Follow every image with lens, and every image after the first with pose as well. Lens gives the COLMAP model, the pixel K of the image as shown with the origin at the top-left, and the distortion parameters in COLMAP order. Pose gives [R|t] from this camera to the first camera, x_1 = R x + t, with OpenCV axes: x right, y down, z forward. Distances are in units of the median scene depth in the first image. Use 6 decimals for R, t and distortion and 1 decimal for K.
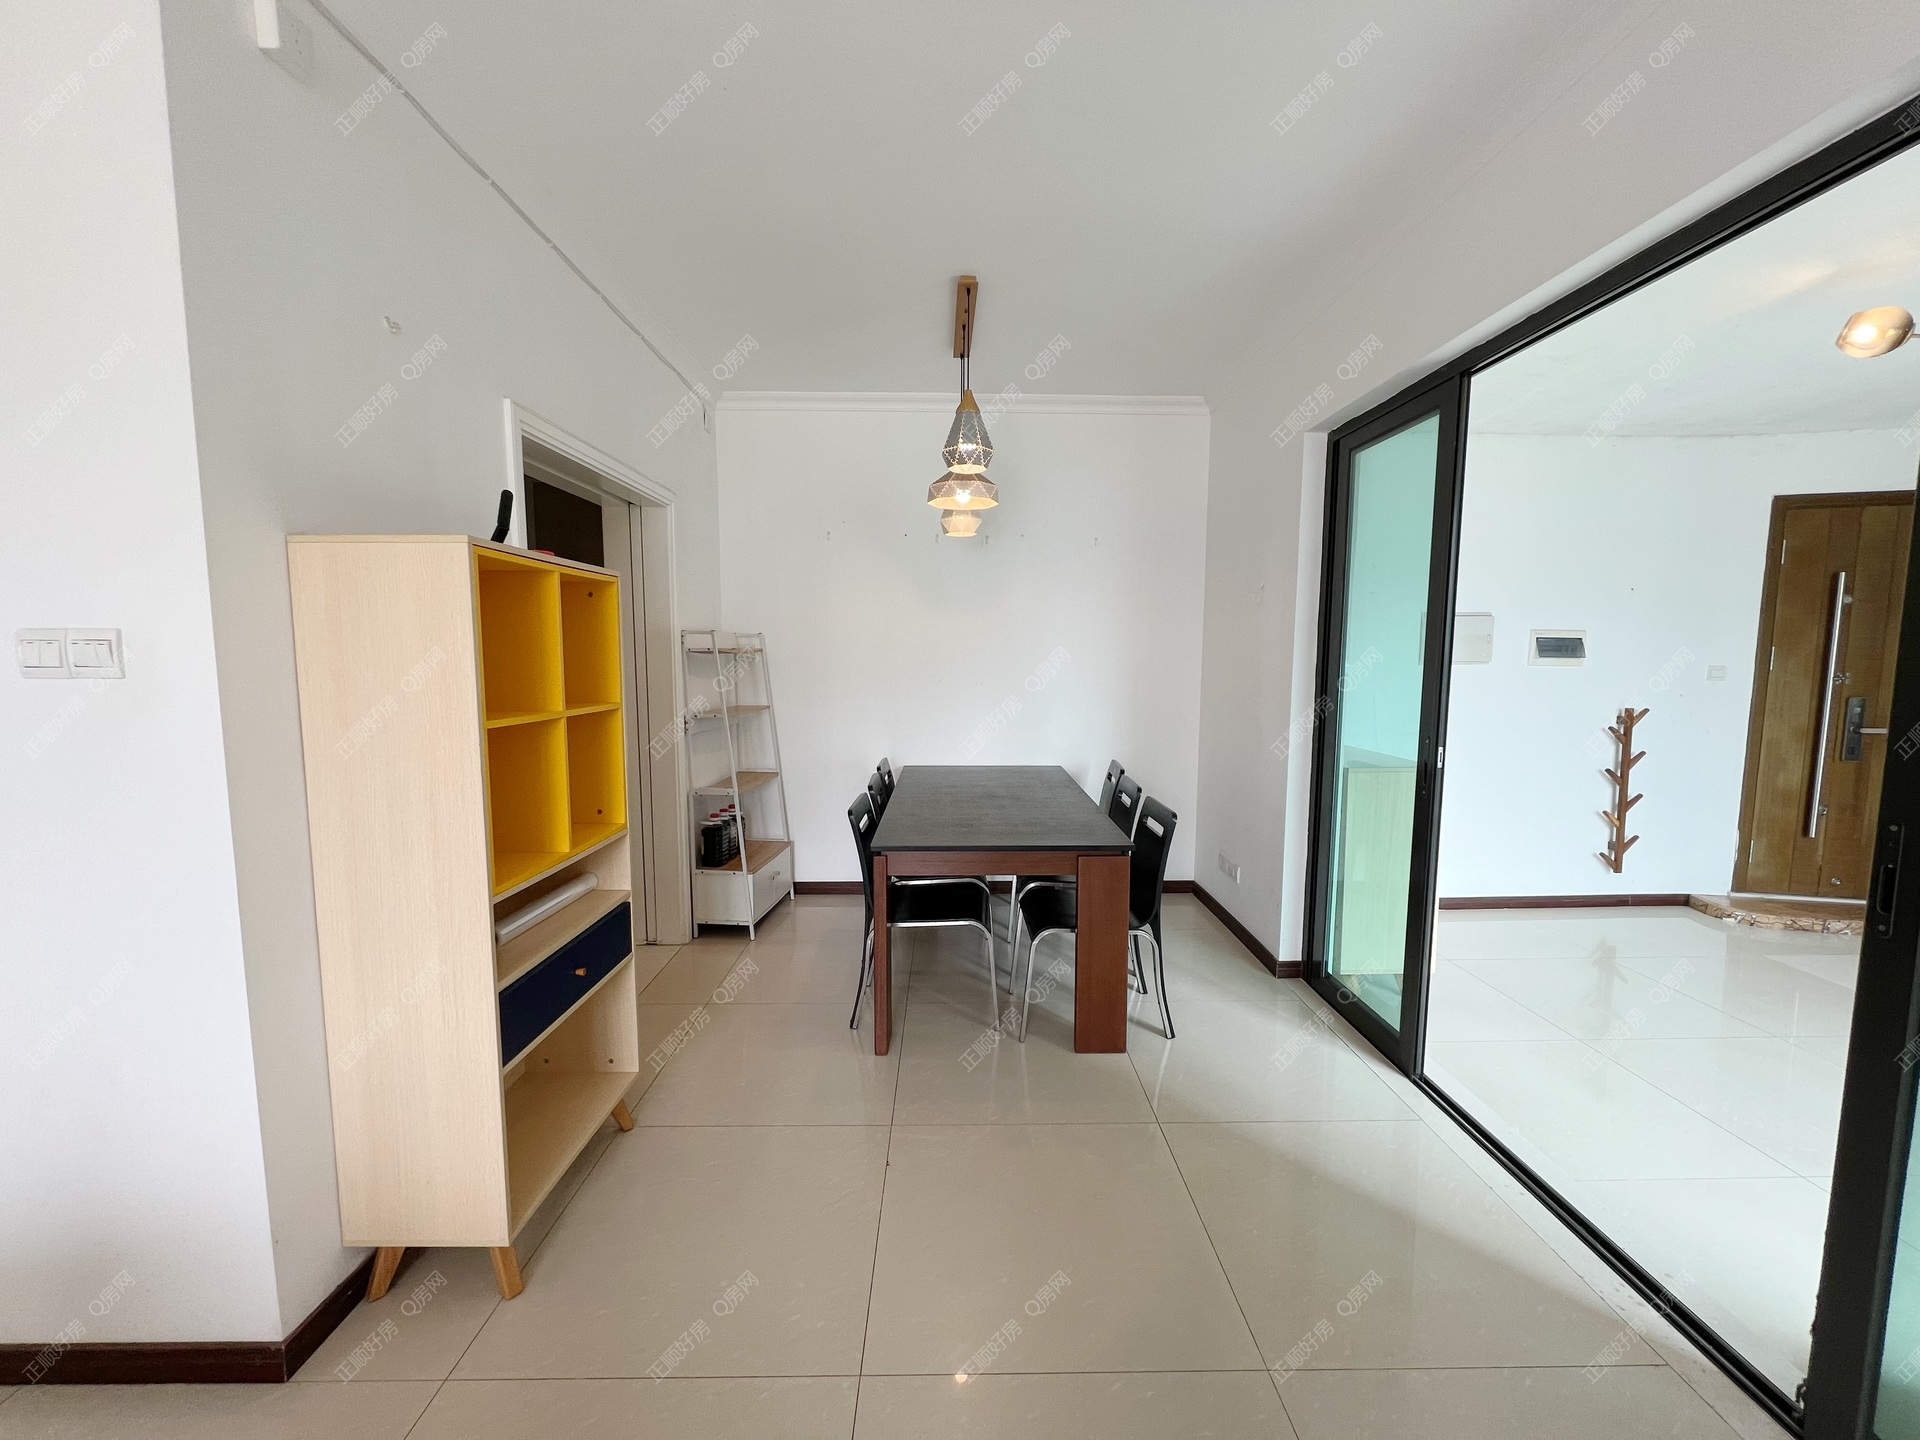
lens RADIAL K [[760.1, 0, 960.0], [0, 760.1, 720.0], [0, 0, 1]] dist [-0.001052, 0.000101]
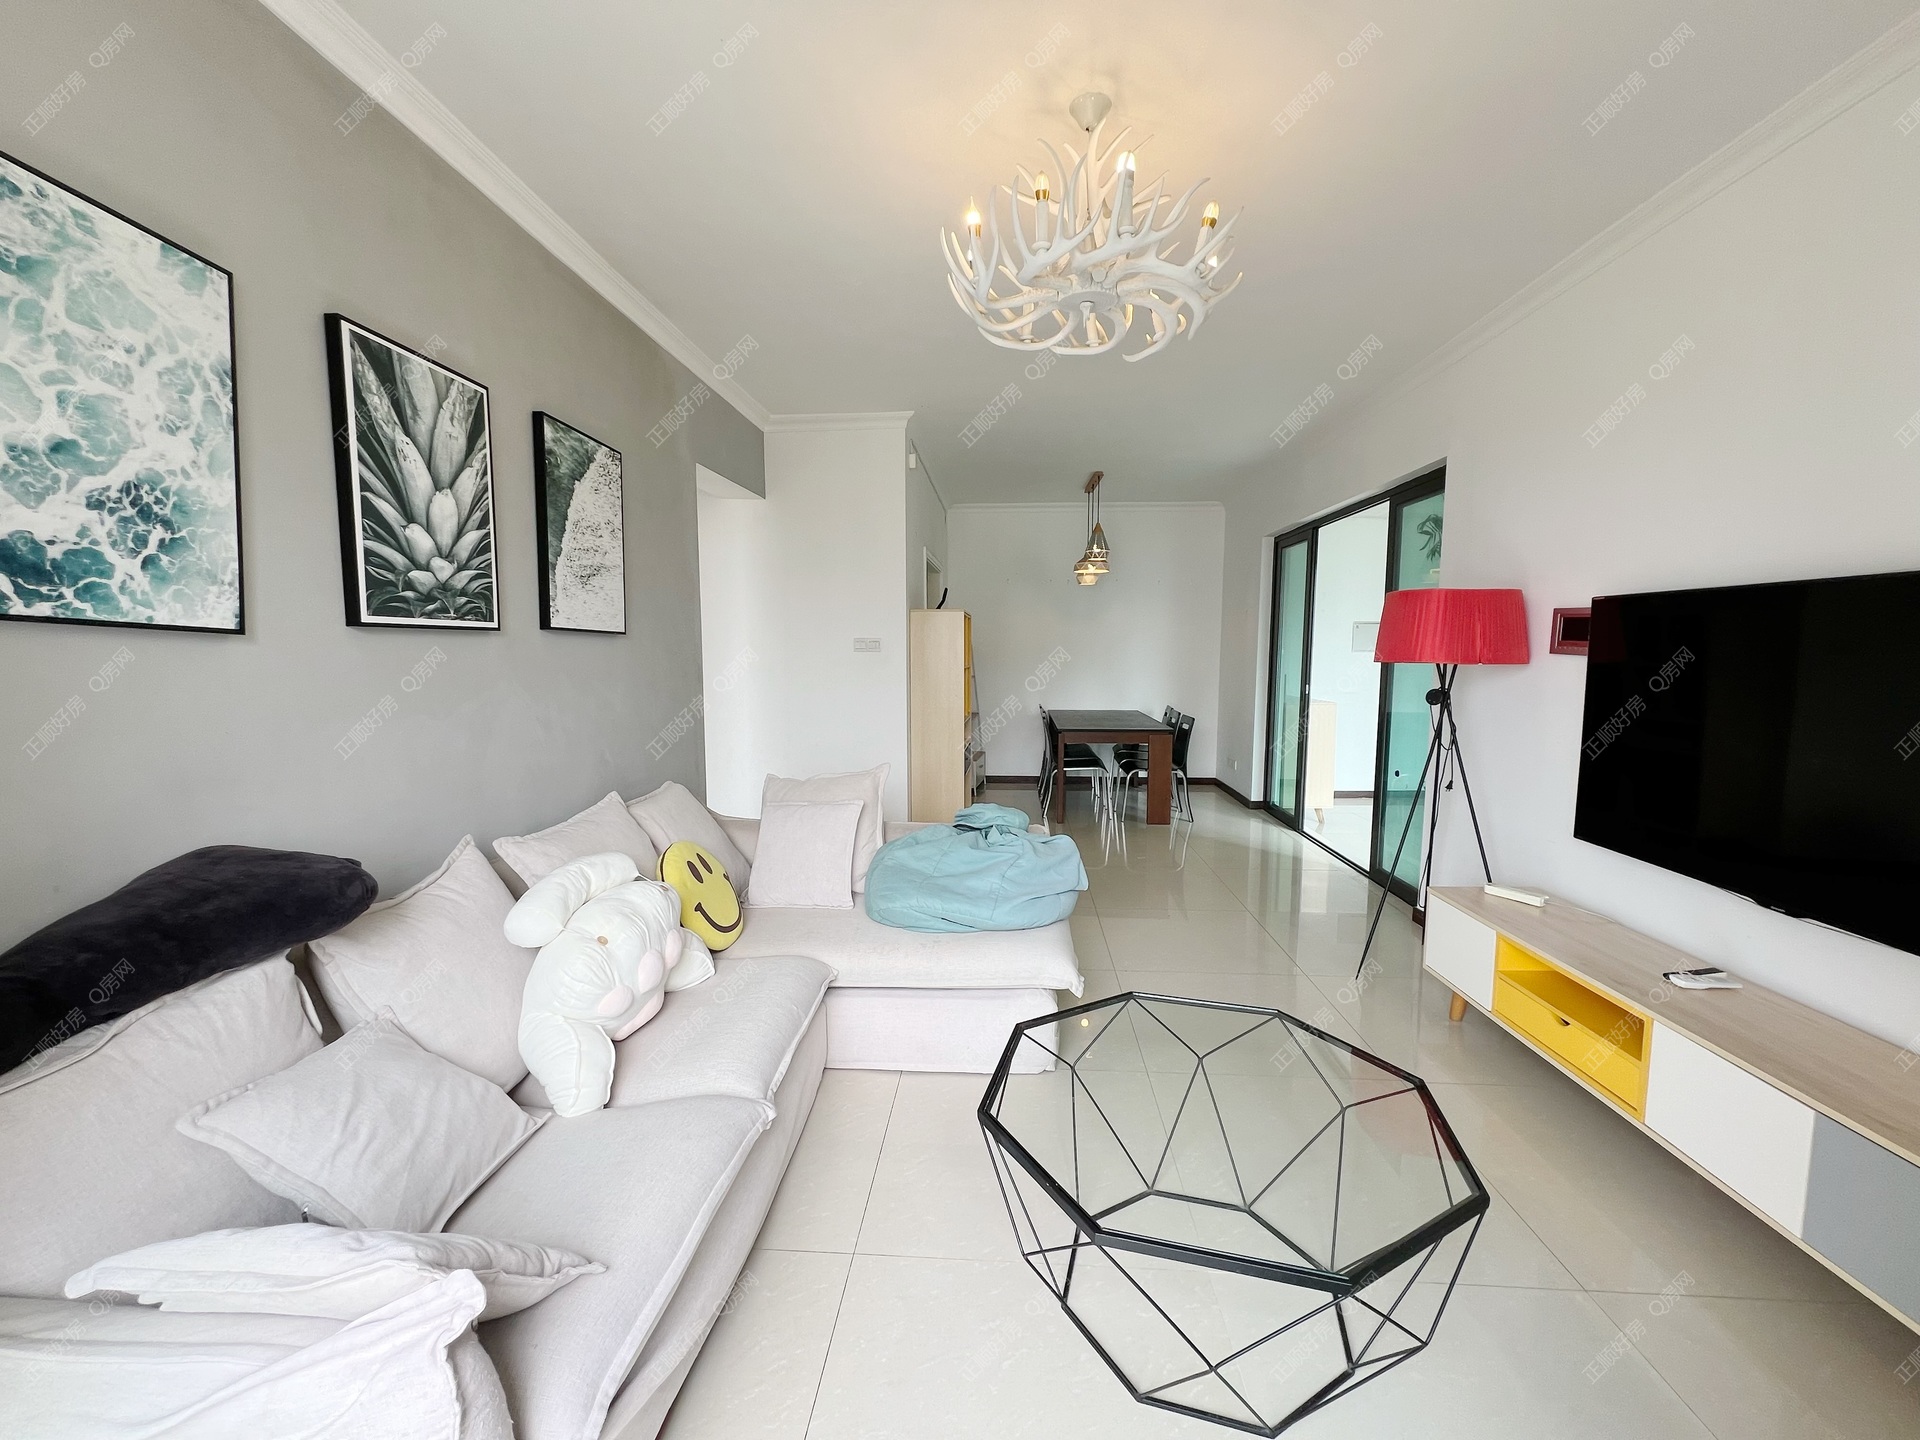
lens RADIAL K [[760.1, 0, 960.0], [0, 760.1, 720.0], [0, 0, 1]] dist [-0.001052, 0.000101]
pose [[0.996062, 0.005899, -0.088459, -0.168804], [-0.005709, 0.999981, 0.002408, 0.108851], [0.088471, -0.001894, 0.996077, -1.082225]]
